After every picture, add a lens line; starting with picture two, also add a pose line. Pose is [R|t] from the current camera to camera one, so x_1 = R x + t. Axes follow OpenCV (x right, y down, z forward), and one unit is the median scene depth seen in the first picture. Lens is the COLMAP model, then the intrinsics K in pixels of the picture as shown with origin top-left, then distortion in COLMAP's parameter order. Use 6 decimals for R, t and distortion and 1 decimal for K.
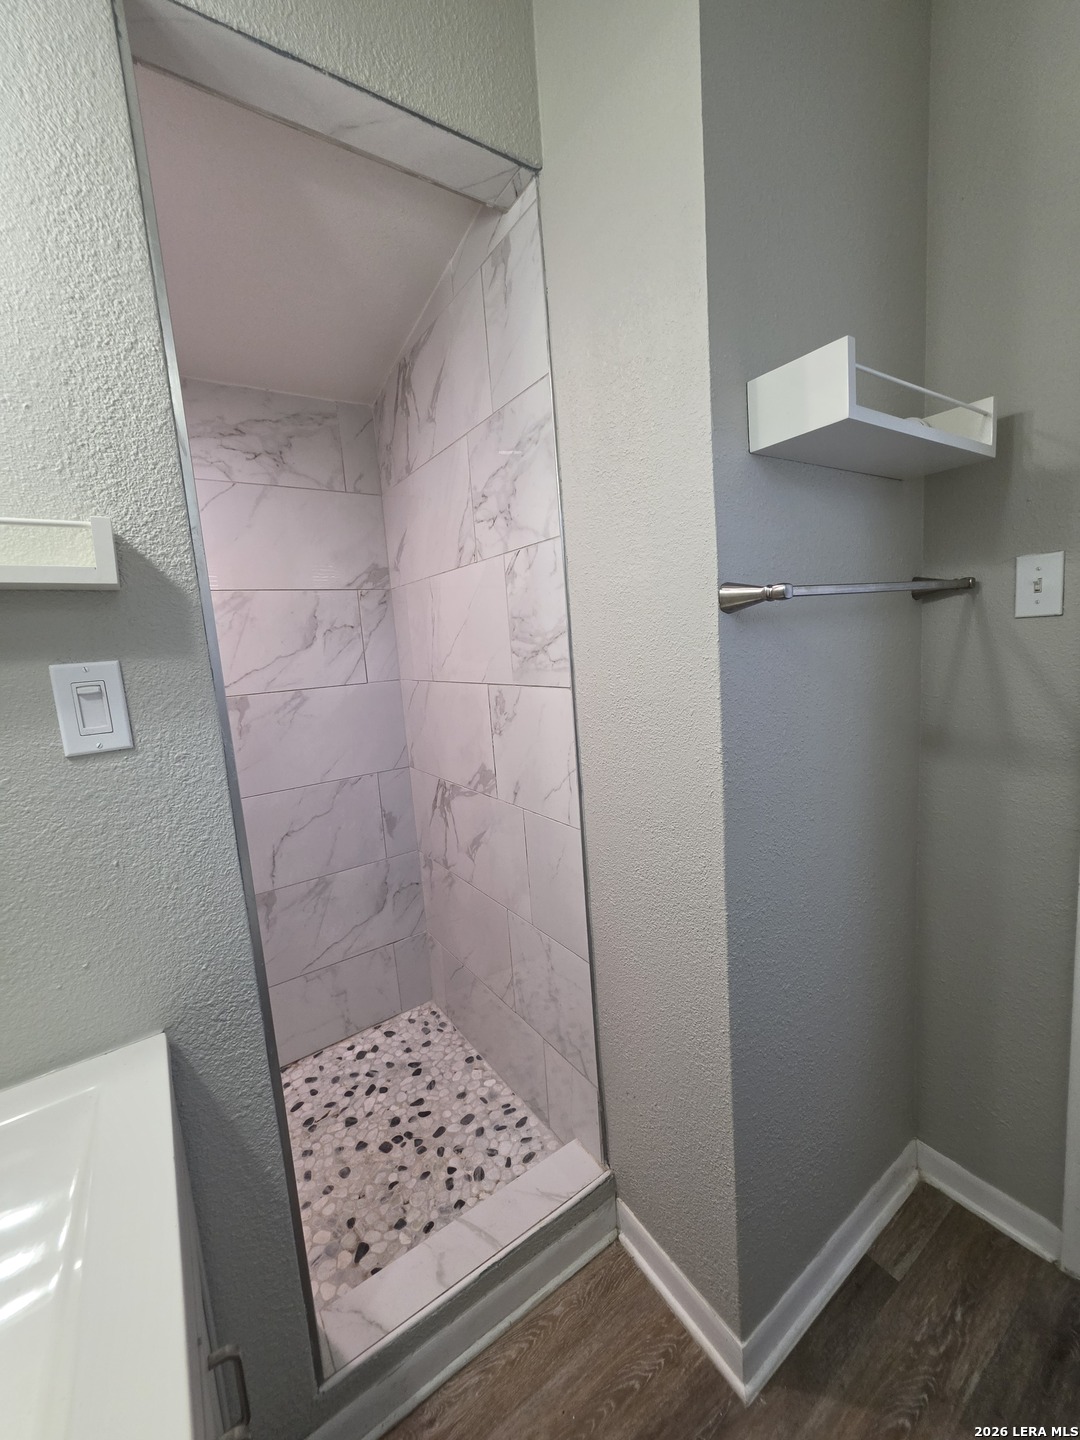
lens RADIAL K [[580.4, 0, 539.0], [0, 580.4, 716.7], [0, 0, 1]] dist [0.001211, 0.000499]
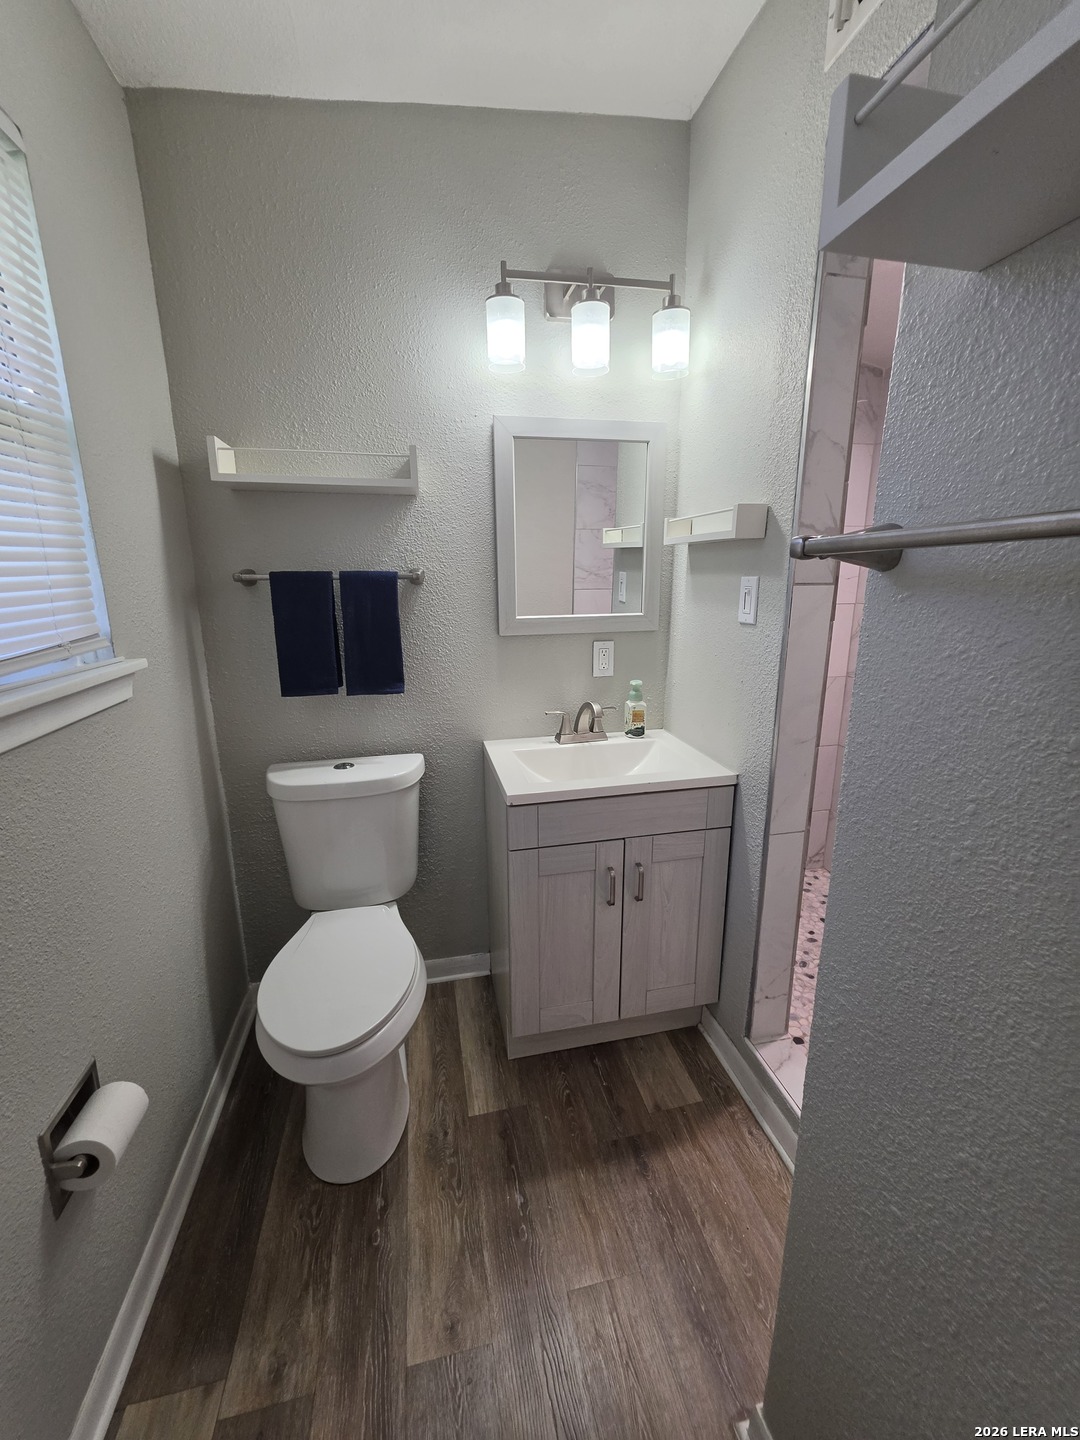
lens RADIAL K [[580.4, 0, 541.1], [0, 580.4, 716.7], [0, 0, 1]] dist [0.001211, 0.000499]
pose [[-0.371973, 0.290545, -0.881601, 0.589513], [-0.091716, 0.933600, 0.346380, -0.115473], [0.923701, 0.209701, -0.320626, 0.467690]]
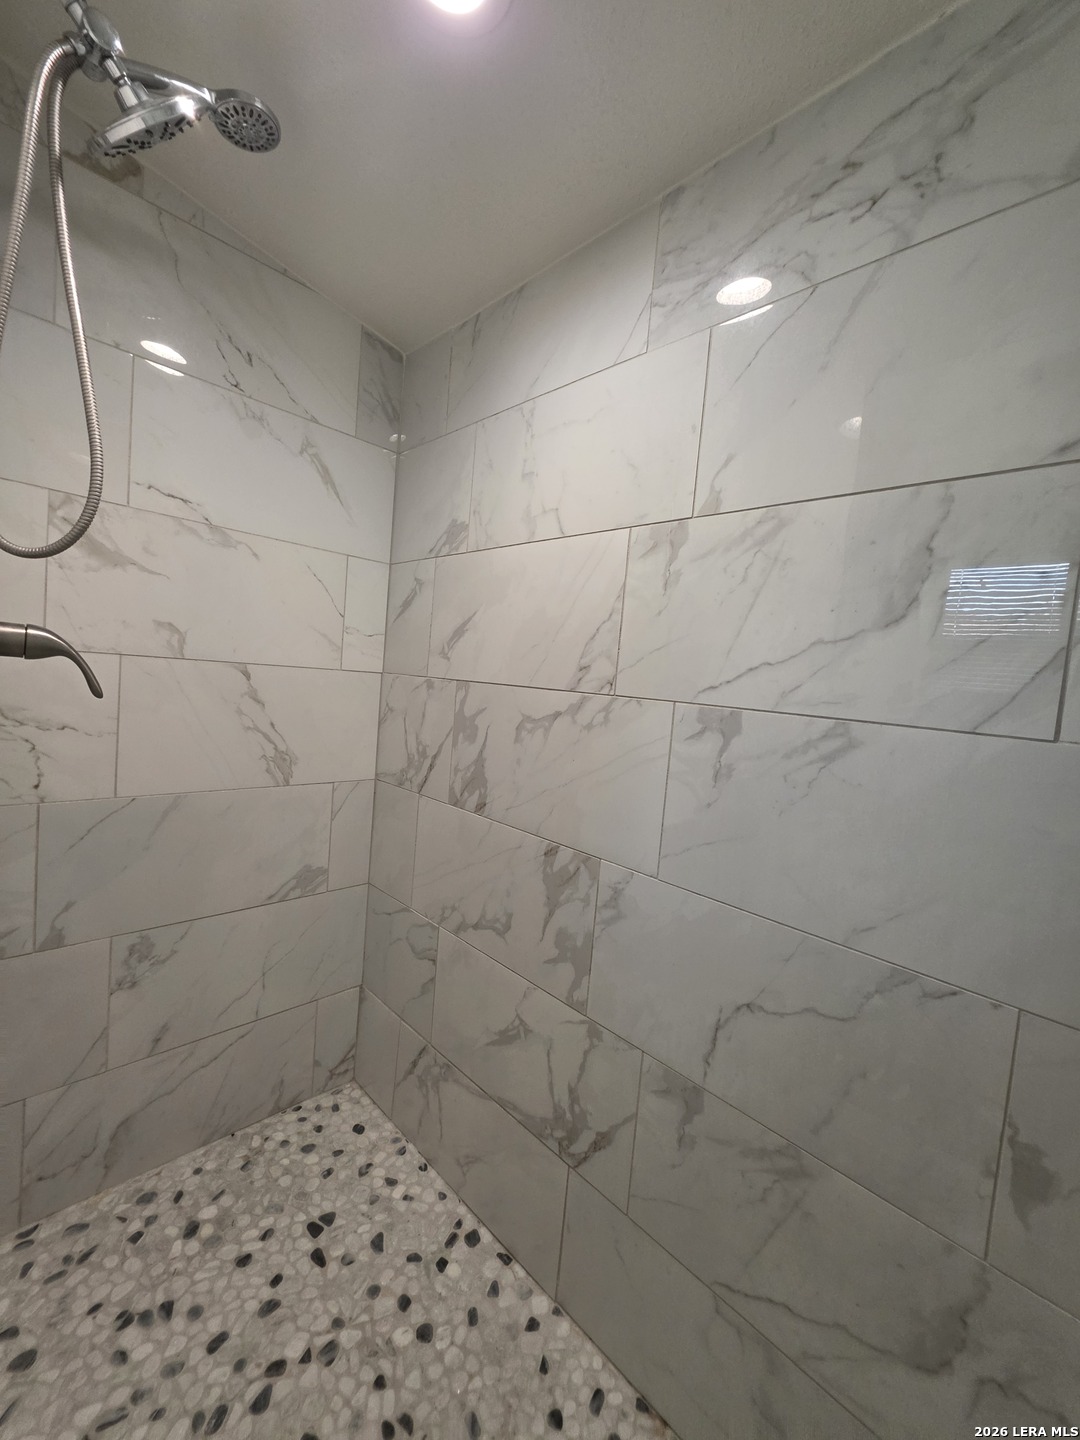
lens RADIAL K [[580.4, 0, 544.6], [0, 580.4, 715.4], [0, 0, 1]] dist [0.001211, 0.000499]
pose [[0.177181, 0.145511, -0.973362, -0.030062], [-0.228853, 0.967991, 0.103050, -0.046062], [0.957201, 0.204498, 0.204810, 0.740670]]
